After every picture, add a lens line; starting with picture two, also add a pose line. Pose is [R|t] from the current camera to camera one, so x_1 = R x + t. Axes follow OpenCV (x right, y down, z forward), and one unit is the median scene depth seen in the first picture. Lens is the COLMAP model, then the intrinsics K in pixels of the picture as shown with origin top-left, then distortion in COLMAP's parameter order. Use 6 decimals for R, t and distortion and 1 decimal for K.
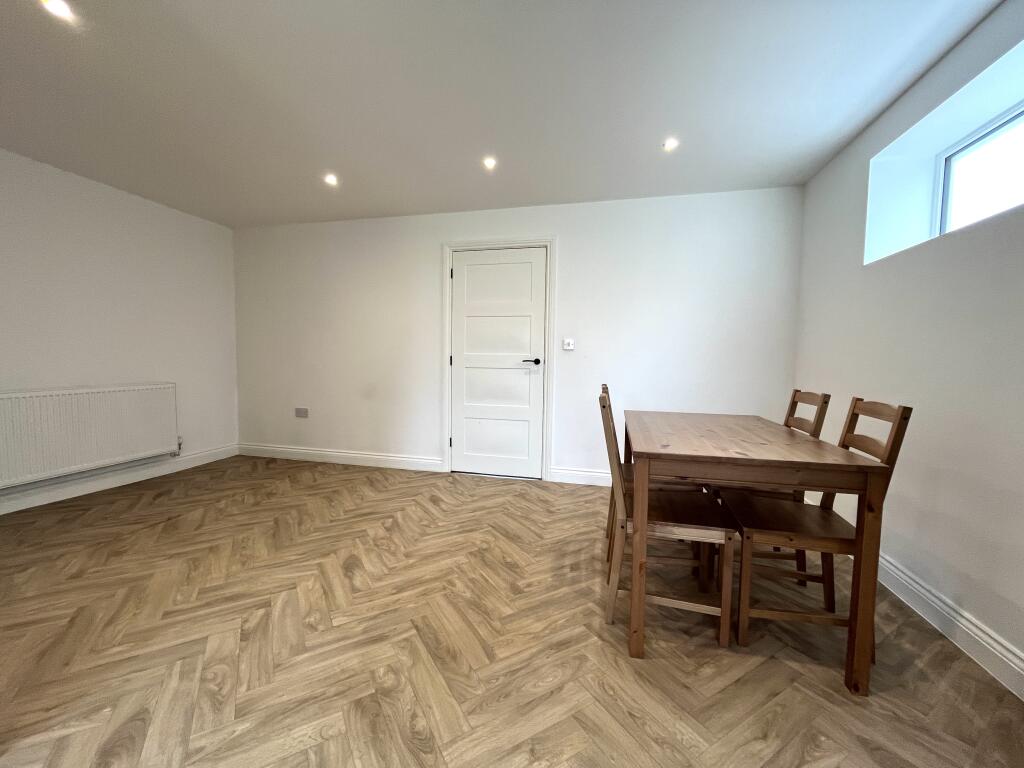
lens RADIAL K [[414.9, 0, 513.6], [0, 414.9, 382.9], [0, 0, 1]] dist [0.000476, -0.000647]
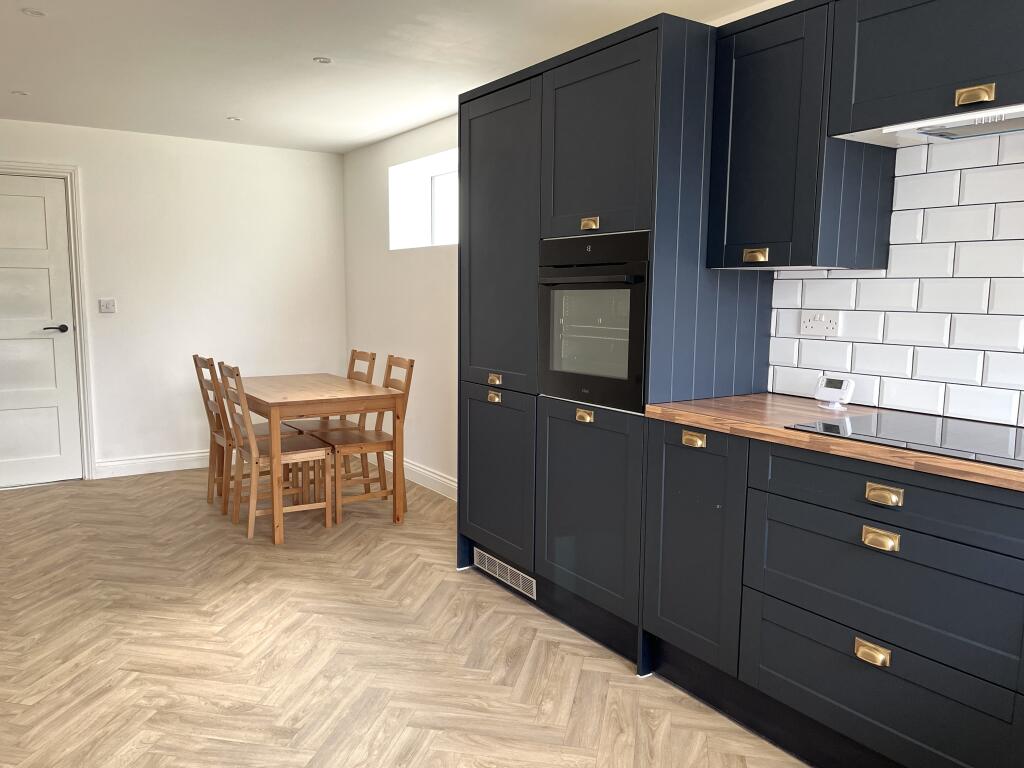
lens RADIAL K [[768.8, 0, 509.1], [0, 768.8, 389.7], [0, 0, 1]] dist [0.034948, -0.027327]
pose [[0.674120, -0.098549, 0.732018, -0.929479], [0.041186, 0.994533, 0.095961, -0.087808], [-0.737472, -0.034540, 0.674494, -1.194686]]
